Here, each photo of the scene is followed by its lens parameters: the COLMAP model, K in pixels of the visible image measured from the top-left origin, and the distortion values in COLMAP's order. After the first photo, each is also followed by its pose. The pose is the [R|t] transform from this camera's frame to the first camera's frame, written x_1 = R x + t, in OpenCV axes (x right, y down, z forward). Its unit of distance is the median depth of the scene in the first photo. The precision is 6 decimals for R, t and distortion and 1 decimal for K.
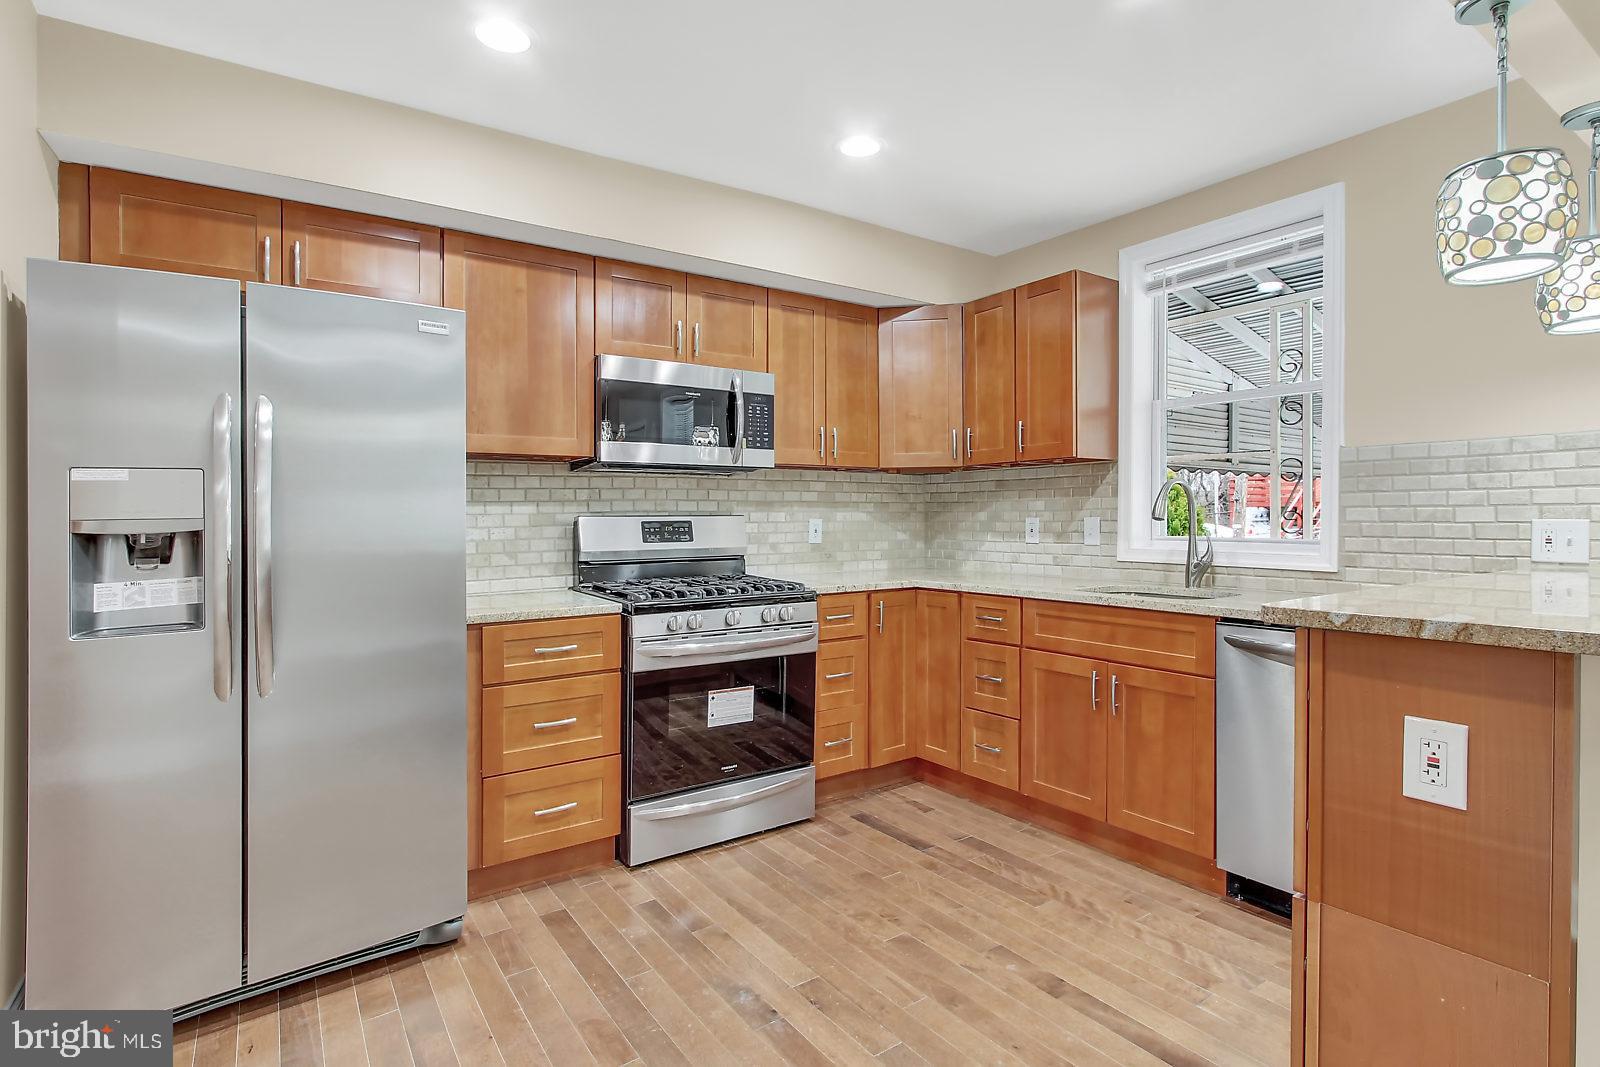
lens RADIAL K [[805.2, 0, 817.6], [0, 805.2, 526.2], [0, 0, 1]] dist [-0.016648, 0.000556]
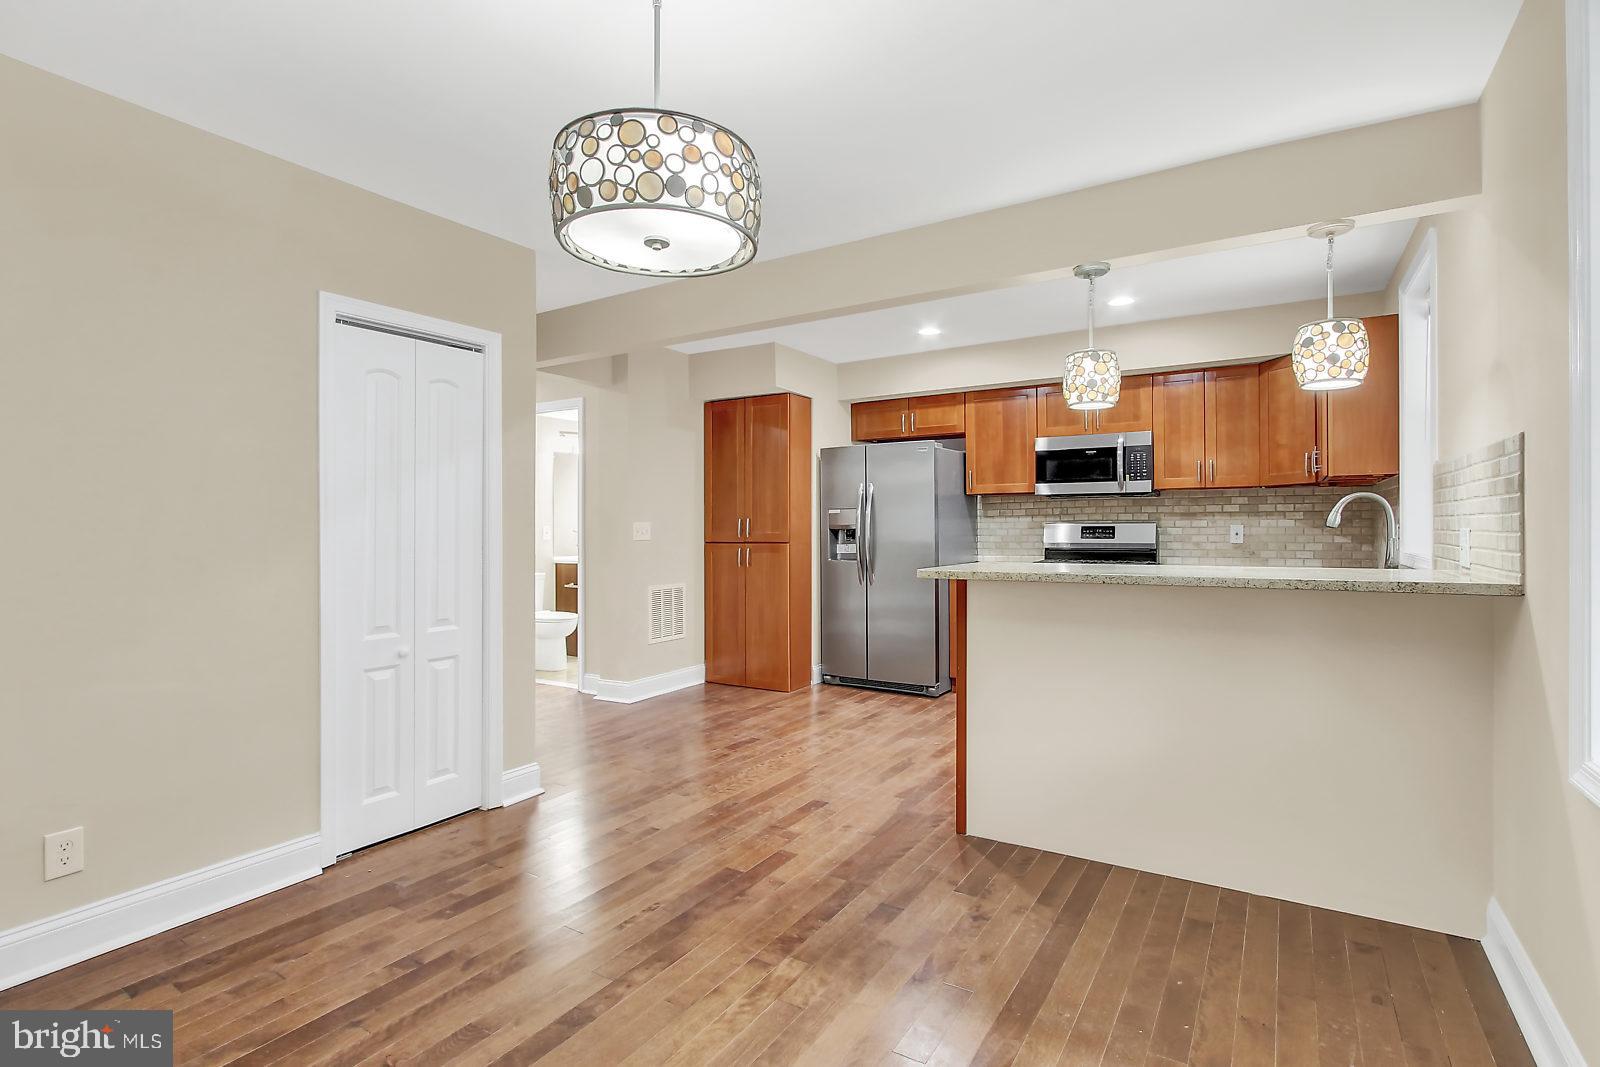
lens RADIAL K [[771.6, 0, 809.4], [0, 771.6, 526.4], [0, 0, 1]] dist [-0.012974, 0.000118]
pose [[0.397944, 0.006650, -0.917386, 1.104600], [-0.006511, 0.999969, 0.004424, -0.009361], [0.917387, 0.004213, 0.397975, -0.196065]]
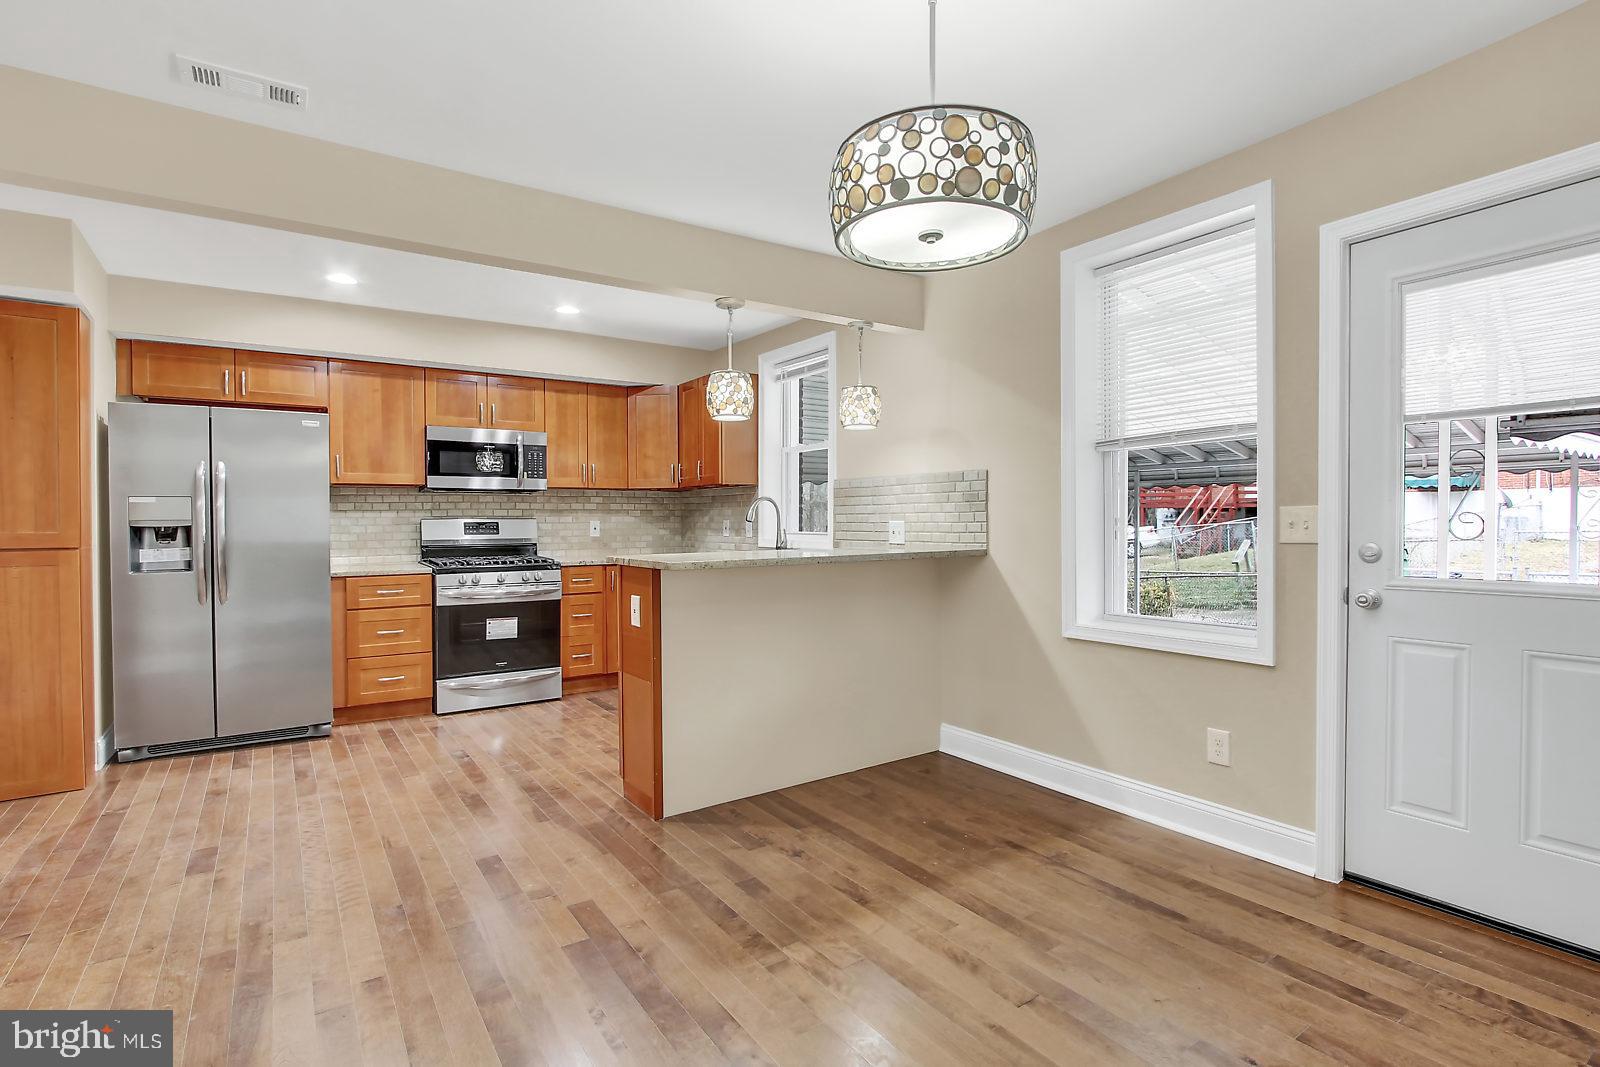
lens RADIAL K [[771.6, 0, 809.4], [0, 771.6, 526.4], [0, 0, 1]] dist [-0.012974, 0.000118]
pose [[0.999997, 0.002347, 0.000274, 0.513693], [-0.002347, 0.999997, -0.000790, 0.002670], [-0.000275, 0.000790, 1.000000, -0.609025]]
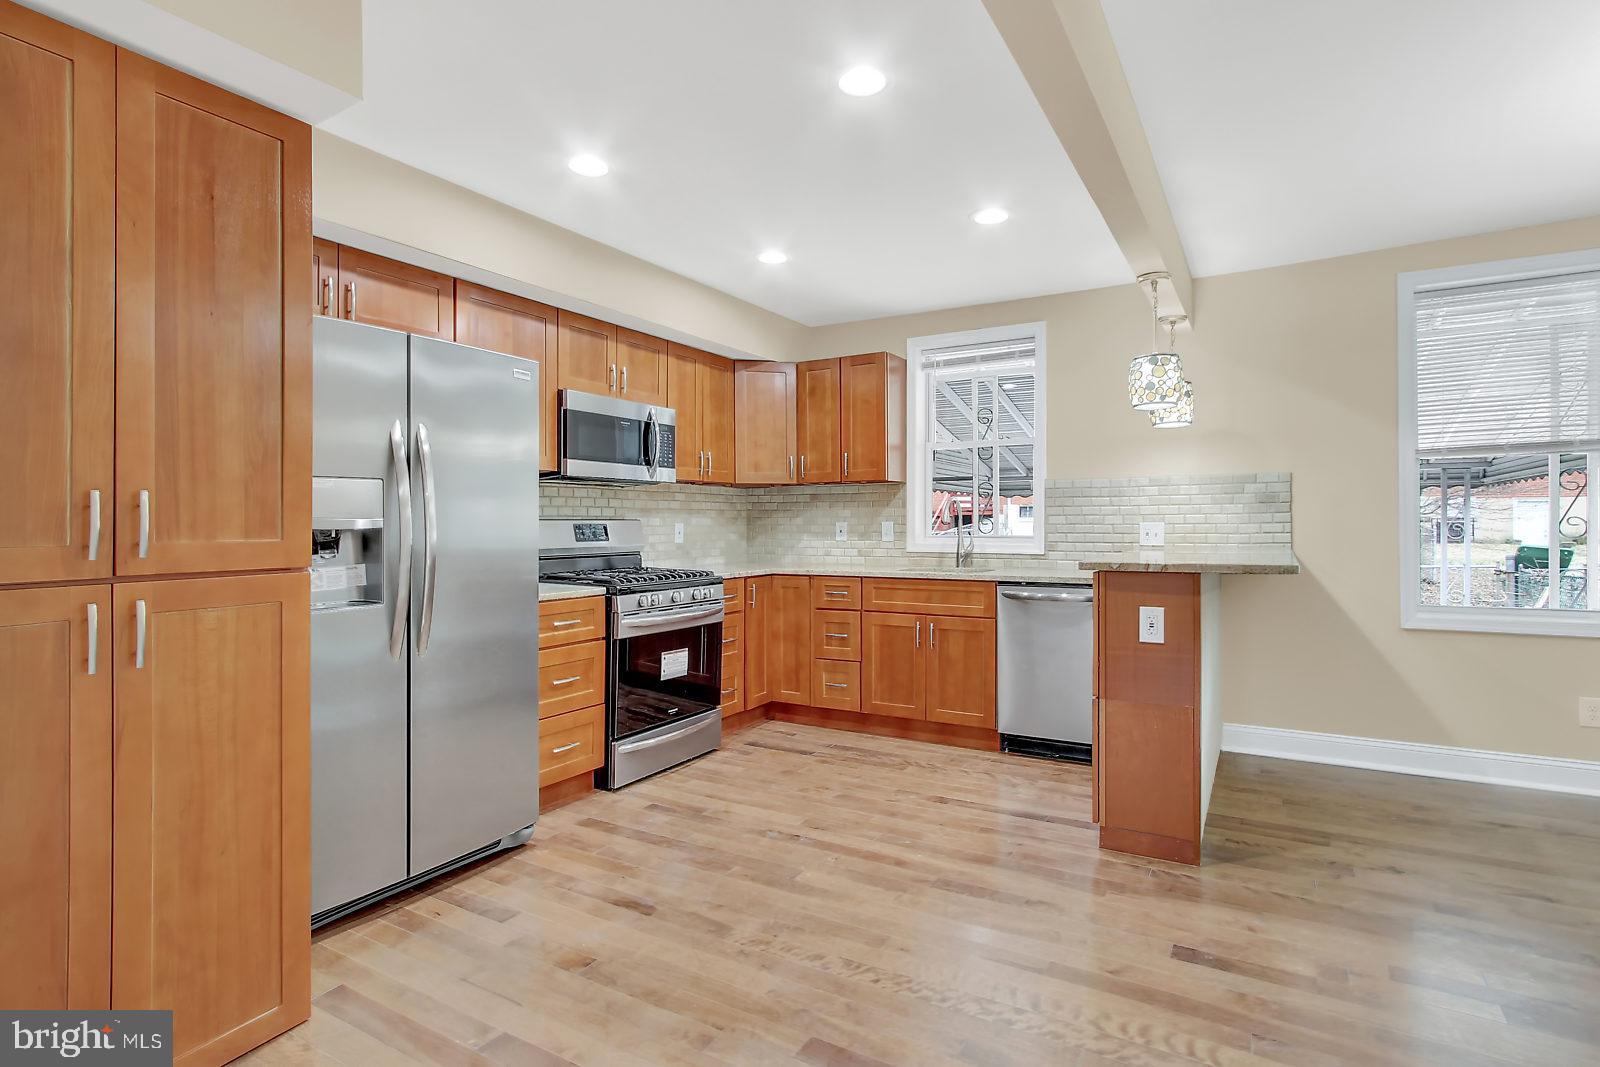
lens RADIAL K [[789.3, 0, 829.8], [0, 789.3, 523.4], [0, 0, 1]] dist [-0.002150, 0.000136]
pose [[0.903723, 0.002755, 0.428110, -0.392907], [0.002356, 0.999932, -0.011408, 0.008088], [-0.428112, 0.011319, 0.903655, -0.254105]]
